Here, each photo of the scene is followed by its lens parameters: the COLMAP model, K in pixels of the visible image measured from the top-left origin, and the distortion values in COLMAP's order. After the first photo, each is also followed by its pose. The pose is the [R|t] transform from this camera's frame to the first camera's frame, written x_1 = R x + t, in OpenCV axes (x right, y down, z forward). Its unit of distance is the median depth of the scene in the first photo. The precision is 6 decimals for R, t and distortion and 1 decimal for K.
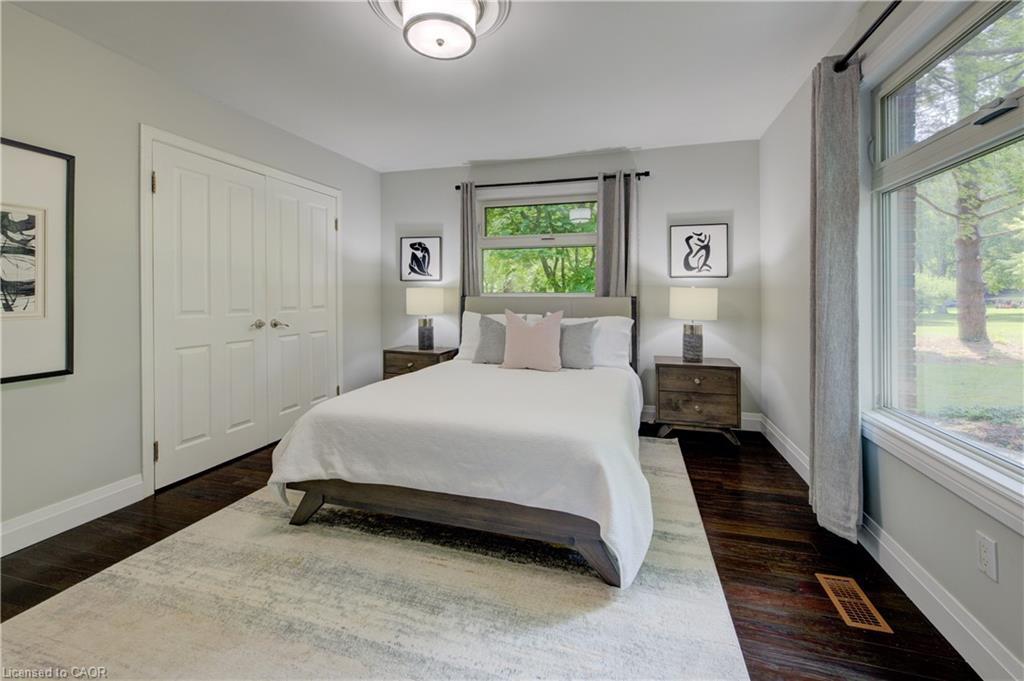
lens RADIAL K [[418.3, 0, 513.4], [0, 418.3, 291.7], [0, 0, 1]] dist [0.000241, 0.000388]
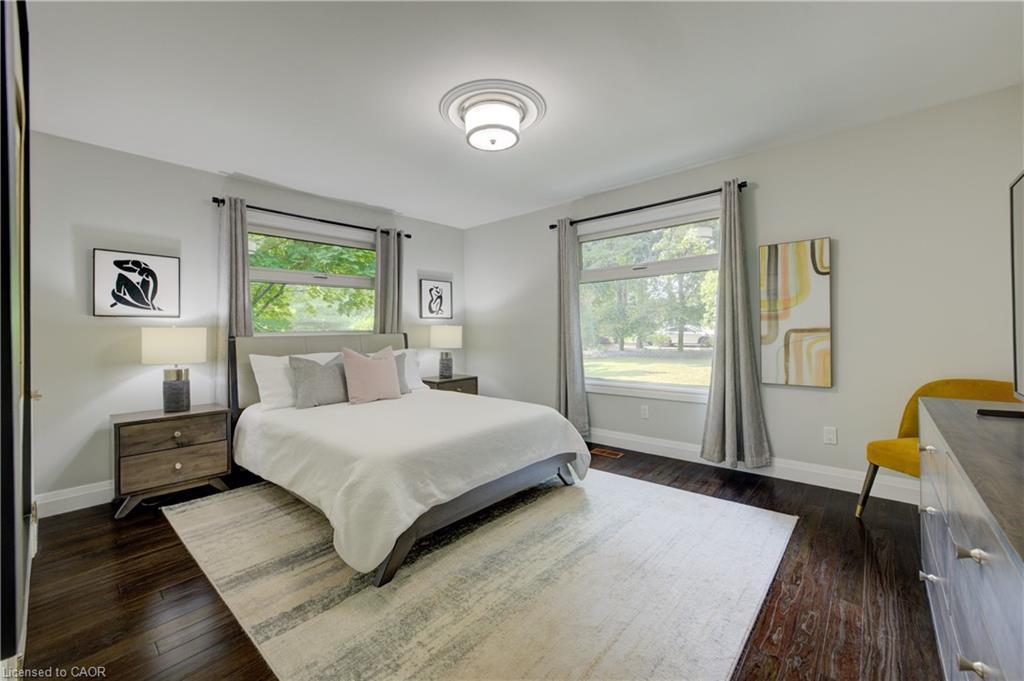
lens RADIAL K [[418.3, 0, 490.8], [0, 418.3, 326.5], [0, 0, 1]] dist [0.000241, 0.000388]
pose [[0.443815, -0.002337, 0.896115, -0.722972], [0.013154, 0.999906, -0.003907, 0.000511], [-0.896022, 0.013522, 0.443804, 0.221144]]
